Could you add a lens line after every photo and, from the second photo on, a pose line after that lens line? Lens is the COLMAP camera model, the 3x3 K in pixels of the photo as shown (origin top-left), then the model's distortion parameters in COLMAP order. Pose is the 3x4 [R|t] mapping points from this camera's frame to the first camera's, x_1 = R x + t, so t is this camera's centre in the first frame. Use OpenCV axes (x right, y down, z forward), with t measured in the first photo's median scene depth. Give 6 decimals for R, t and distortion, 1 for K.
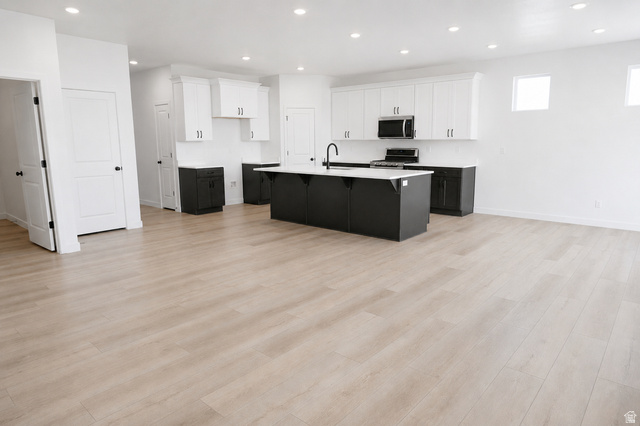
lens RADIAL K [[406.1, 0, 320.8], [0, 406.1, 201.5], [0, 0, 1]] dist [0.003019, 0.001059]
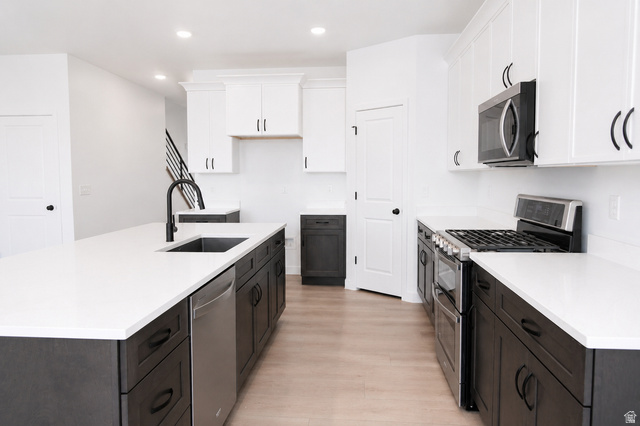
lens RADIAL K [[406.1, 0, 320.8], [0, 406.1, 201.5], [0, 0, 1]] dist [0.003019, 0.001059]
pose [[0.592021, 0.058613, -0.803788, 0.354410], [-0.118194, 0.992882, -0.014653, -0.110984], [0.797208, 0.103678, 0.594735, 0.730652]]
